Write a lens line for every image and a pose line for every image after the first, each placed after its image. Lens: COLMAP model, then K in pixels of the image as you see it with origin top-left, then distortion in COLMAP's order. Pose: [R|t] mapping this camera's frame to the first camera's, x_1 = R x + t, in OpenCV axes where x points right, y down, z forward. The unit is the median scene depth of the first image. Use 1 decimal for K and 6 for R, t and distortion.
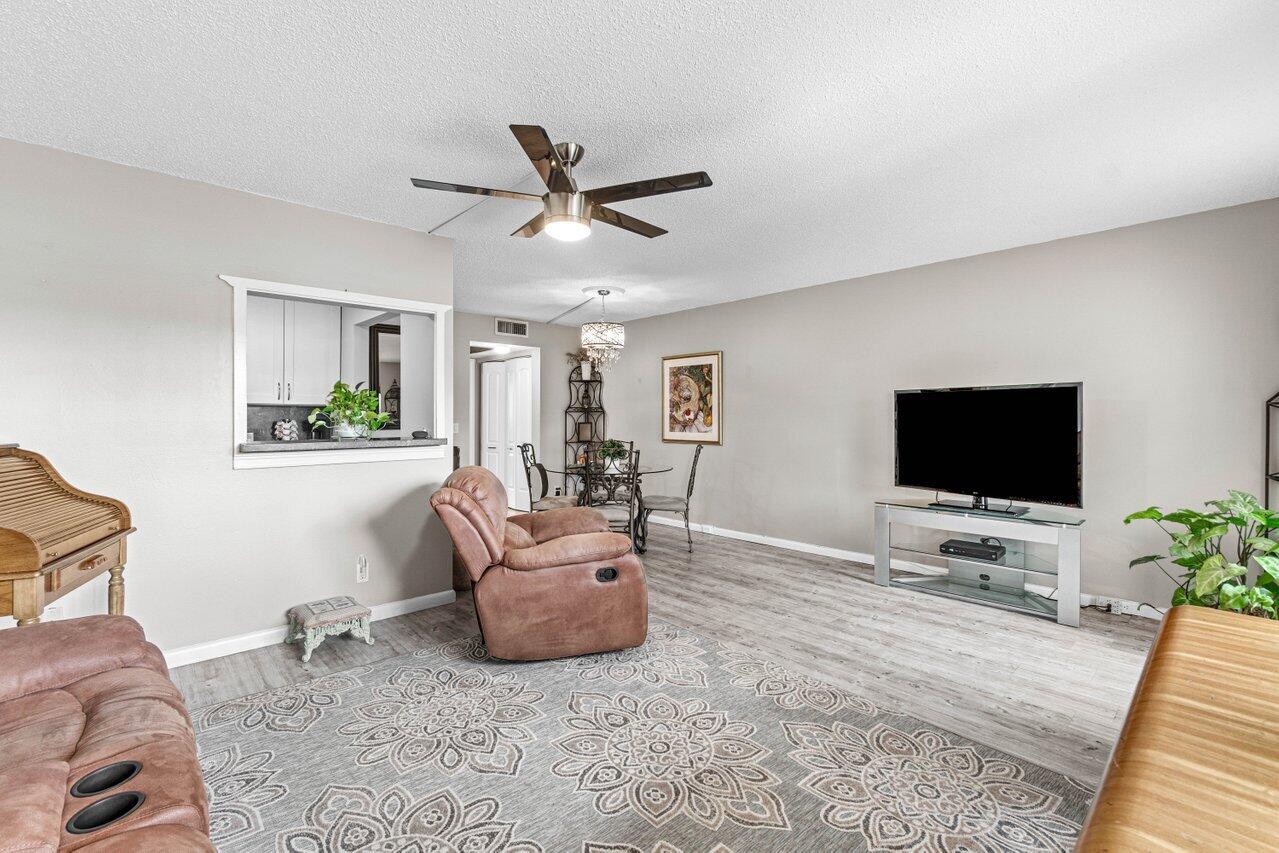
lens RADIAL K [[553.2, 0, 640.0], [0, 553.2, 421.1], [0, 0, 1]] dist [-0.003255, 0.001714]
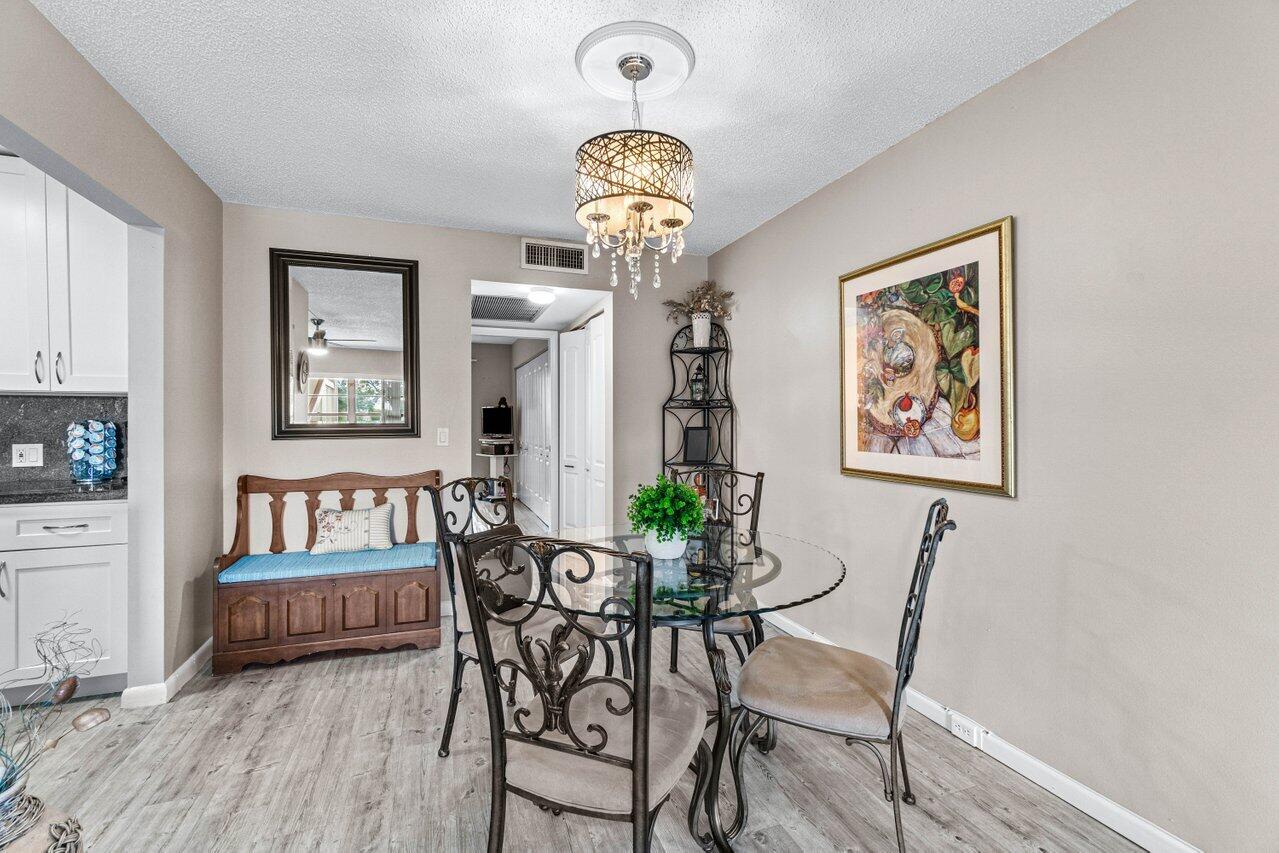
lens RADIAL K [[553.2, 0, 638.7], [0, 553.2, 412.7], [0, 0, 1]] dist [-0.003255, 0.001714]
pose [[0.923317, -0.006130, -0.383990, 0.062345], [-0.002071, 0.999779, -0.020941, -0.000479], [0.384033, 0.020130, 0.923100, 0.567112]]
